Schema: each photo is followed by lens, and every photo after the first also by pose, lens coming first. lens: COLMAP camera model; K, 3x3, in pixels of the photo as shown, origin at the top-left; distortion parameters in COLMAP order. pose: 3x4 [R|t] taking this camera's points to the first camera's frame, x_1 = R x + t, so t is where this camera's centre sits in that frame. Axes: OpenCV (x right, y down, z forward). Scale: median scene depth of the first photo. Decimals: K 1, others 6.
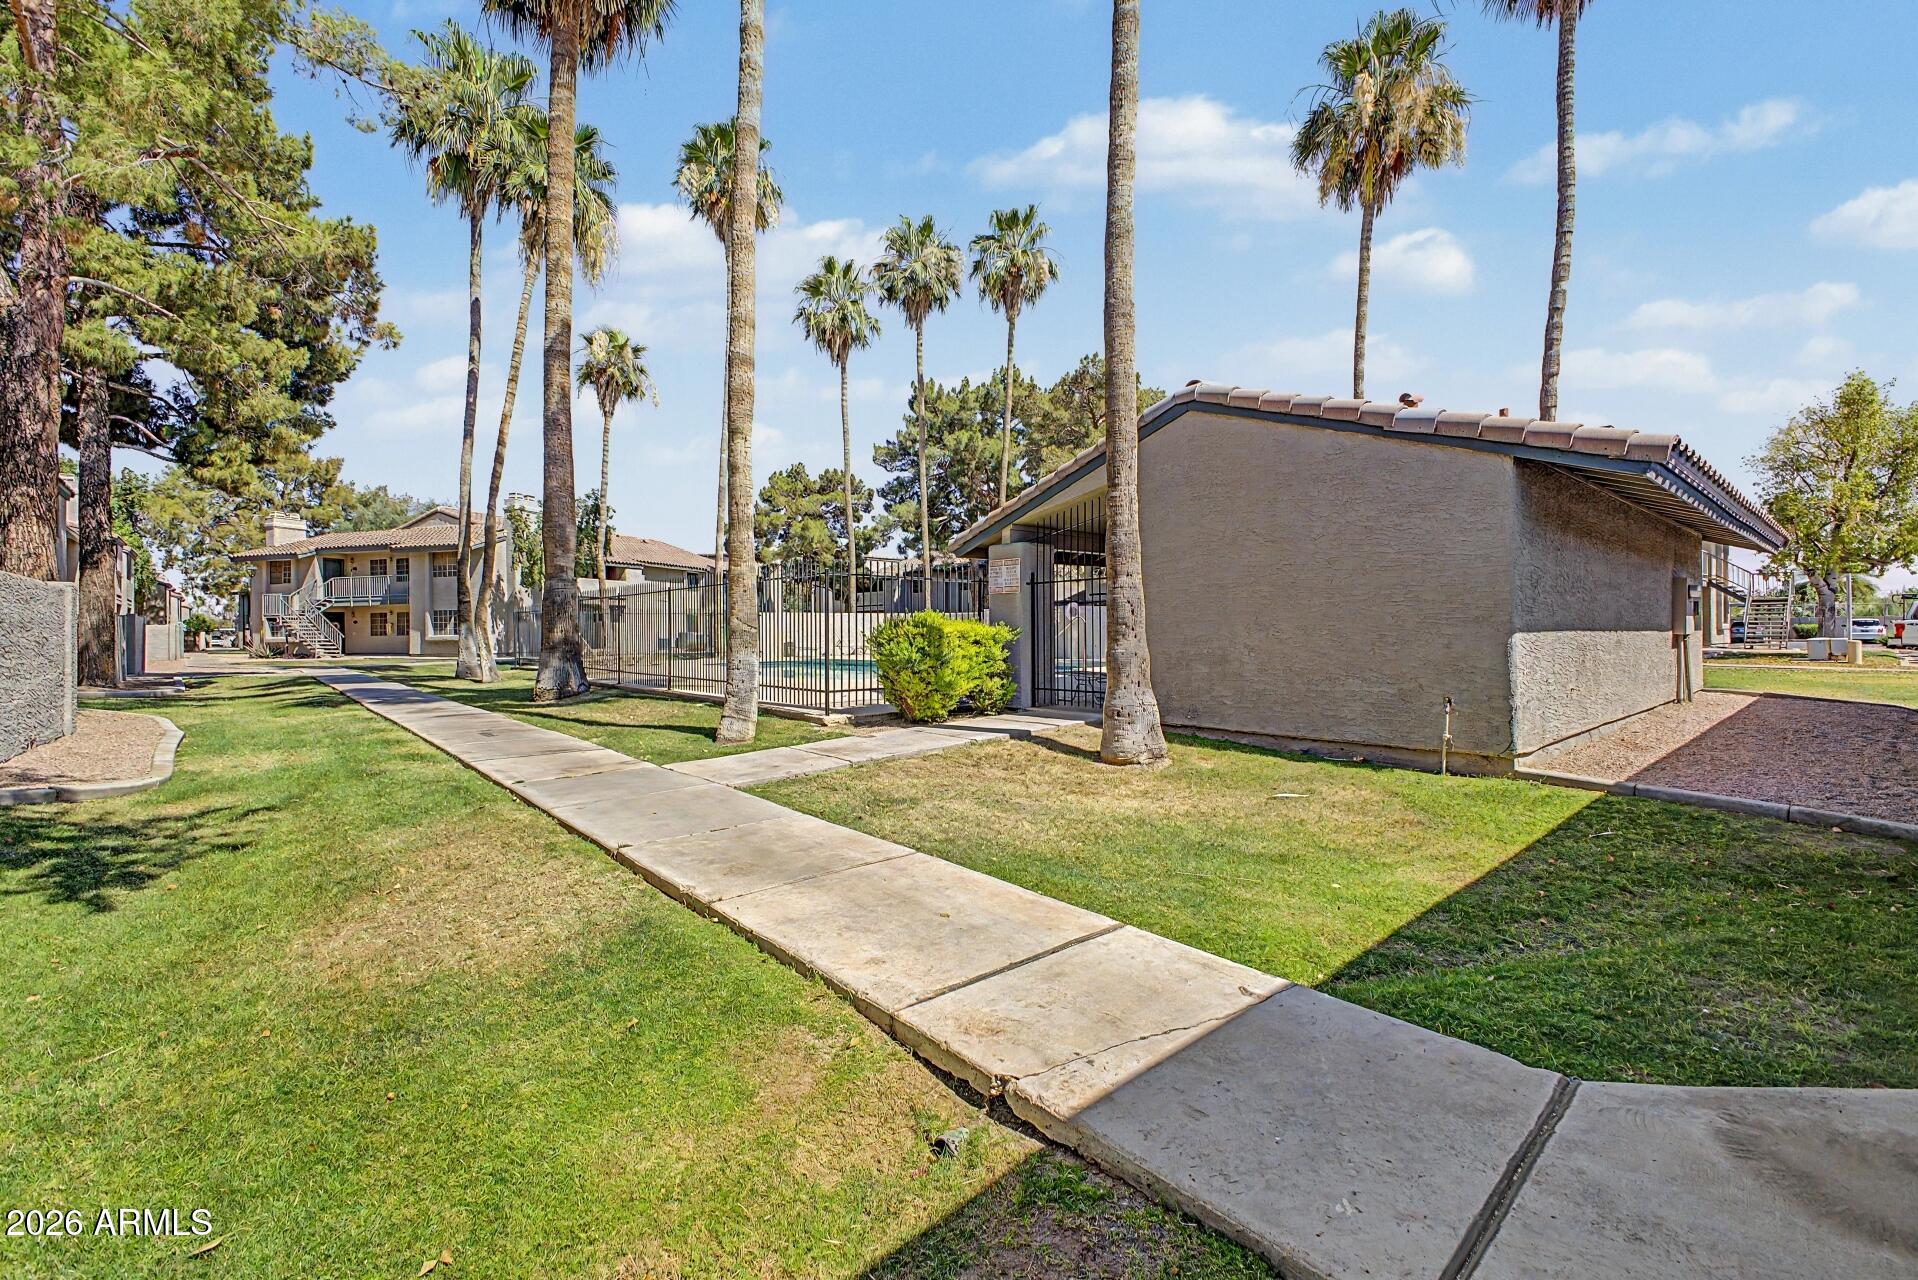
lens RADIAL K [[807.0, 0, 959.0], [0, 807.0, 640.0], [0, 0, 1]] dist [-0.028803, -0.000132]
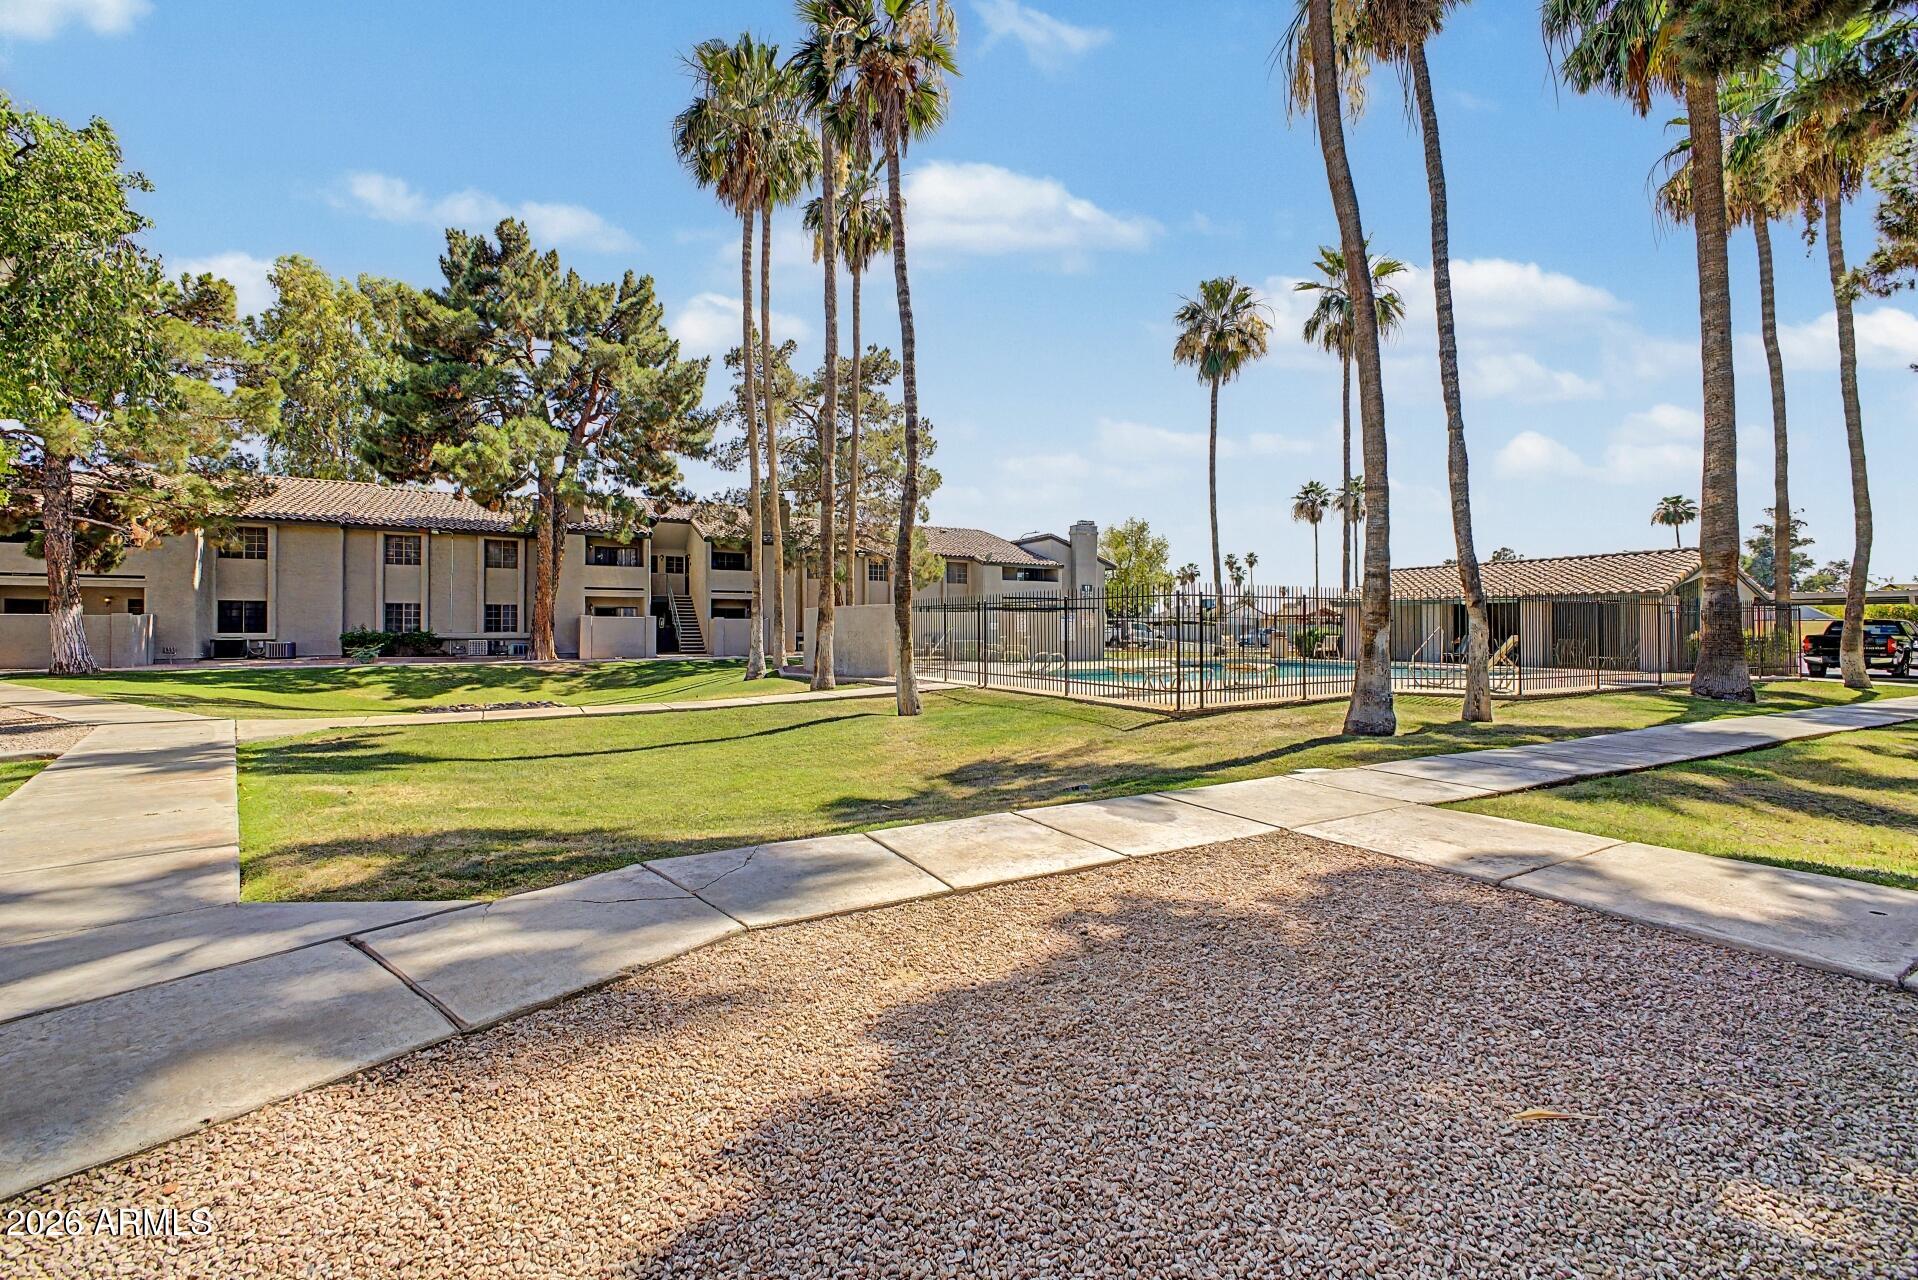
lens RADIAL K [[768.5, 0, 955.2], [0, 768.5, 621.1], [0, 0, 1]] dist [0.009087, -0.000515]
pose [[0.215856, 0.024661, 0.976114, -0.594552], [0.010302, 0.999568, -0.027532, 0.000874], [-0.976371, 0.015999, 0.215508, 0.594639]]
